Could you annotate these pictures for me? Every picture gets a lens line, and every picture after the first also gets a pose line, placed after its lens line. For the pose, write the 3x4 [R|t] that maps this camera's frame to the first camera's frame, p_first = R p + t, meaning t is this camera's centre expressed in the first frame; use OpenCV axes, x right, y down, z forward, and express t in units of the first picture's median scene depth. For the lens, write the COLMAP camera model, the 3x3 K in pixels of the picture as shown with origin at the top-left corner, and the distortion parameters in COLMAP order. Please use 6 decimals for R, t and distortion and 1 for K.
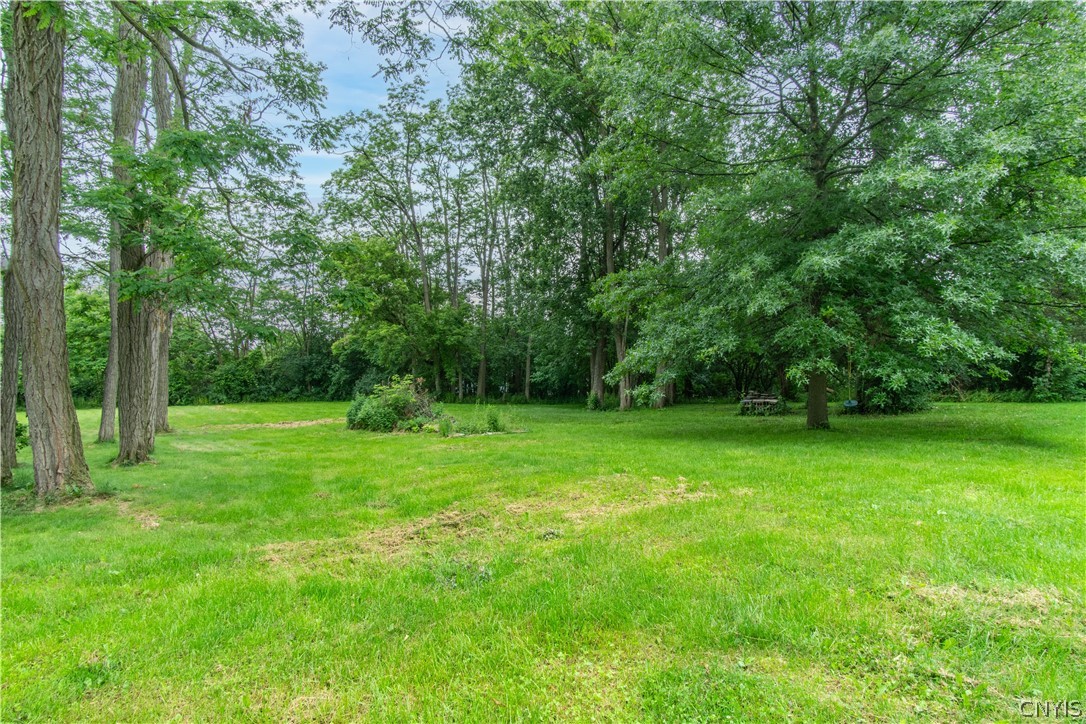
lens RADIAL K [[578.8, 0, 543.6], [0, 578.8, 364.5], [0, 0, 1]] dist [0.004235, 0.000455]
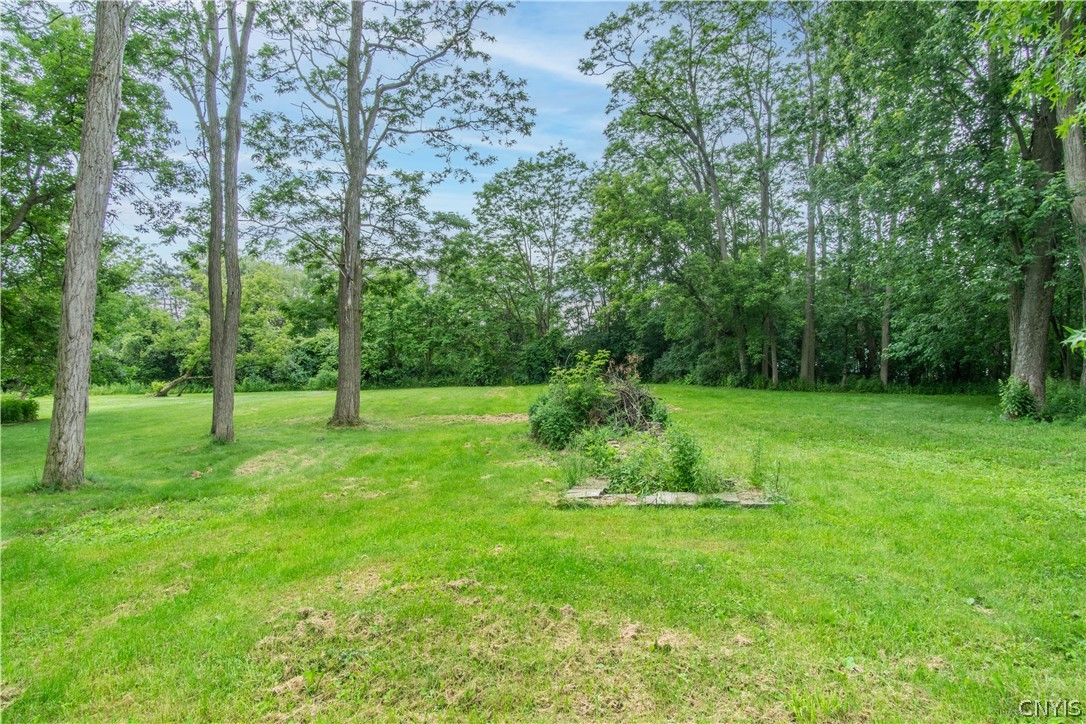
lens RADIAL K [[578.8, 0, 540.2], [0, 578.8, 360.8], [0, 0, 1]] dist [0.004235, 0.000455]
pose [[0.822486, -0.009707, -0.568703, 0.025017], [0.028001, 0.999333, 0.023439, 0.007169], [0.568096, -0.035202, 0.822209, 0.269156]]
